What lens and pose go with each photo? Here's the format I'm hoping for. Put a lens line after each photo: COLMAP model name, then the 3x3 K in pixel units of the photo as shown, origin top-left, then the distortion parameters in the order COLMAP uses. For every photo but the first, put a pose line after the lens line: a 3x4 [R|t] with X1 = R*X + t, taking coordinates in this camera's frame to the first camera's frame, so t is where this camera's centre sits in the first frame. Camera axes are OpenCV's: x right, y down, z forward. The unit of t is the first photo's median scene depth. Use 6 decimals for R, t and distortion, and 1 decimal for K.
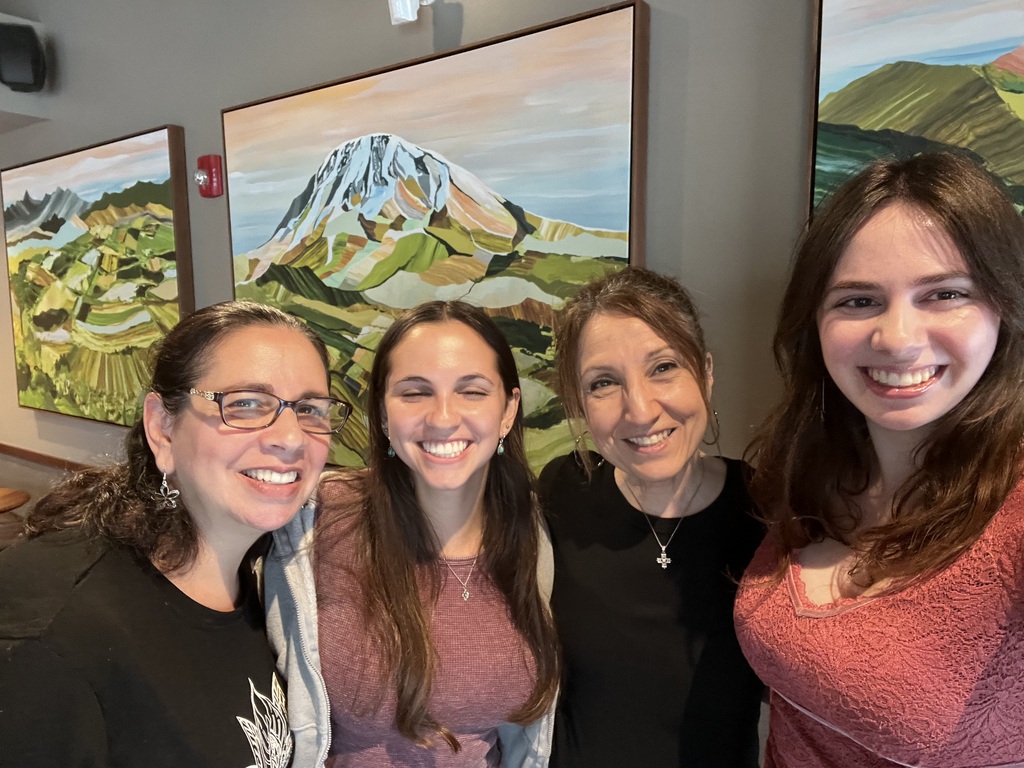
lens RADIAL K [[704.8, 0, 512.0], [0, 704.8, 384.0], [0, 0, 1]] dist [0.060982, -0.069677]
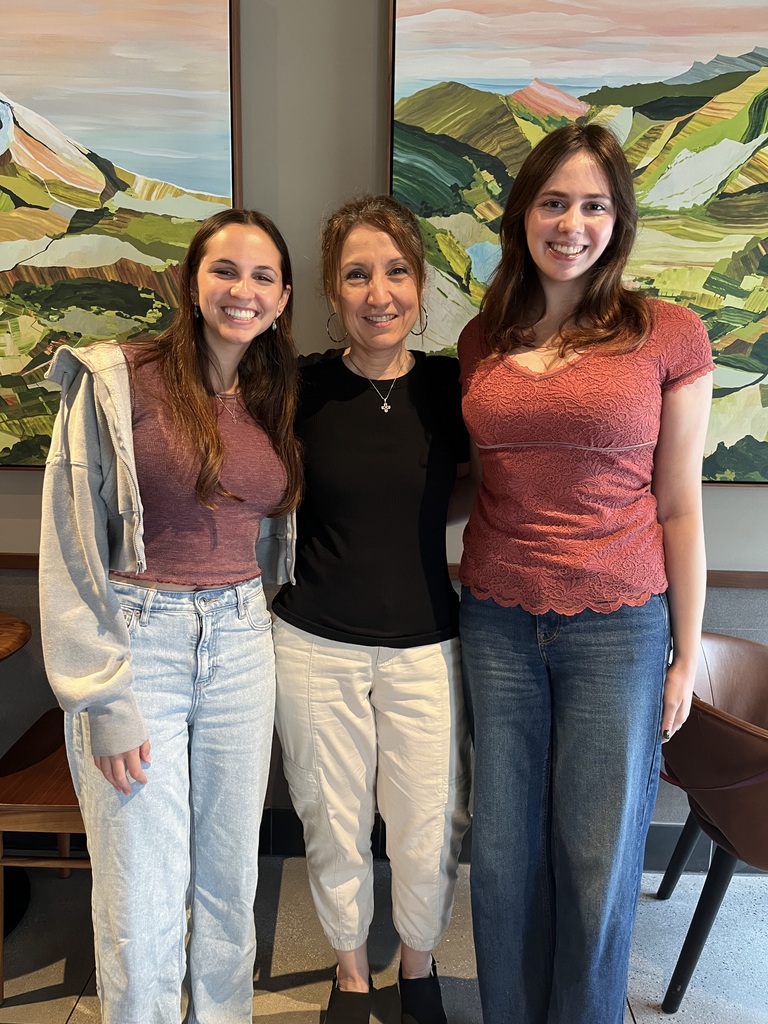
lens RADIAL K [[797.0, 0, 385.5], [0, 797.0, 508.7], [0, 0, 1]] dist [0.070031, -0.119865]
pose [[0.828236, -0.087729, 0.553469, -0.323550], [0.042073, 0.994617, 0.094695, 0.134492], [-0.558797, -0.055144, 0.827469, -0.151412]]
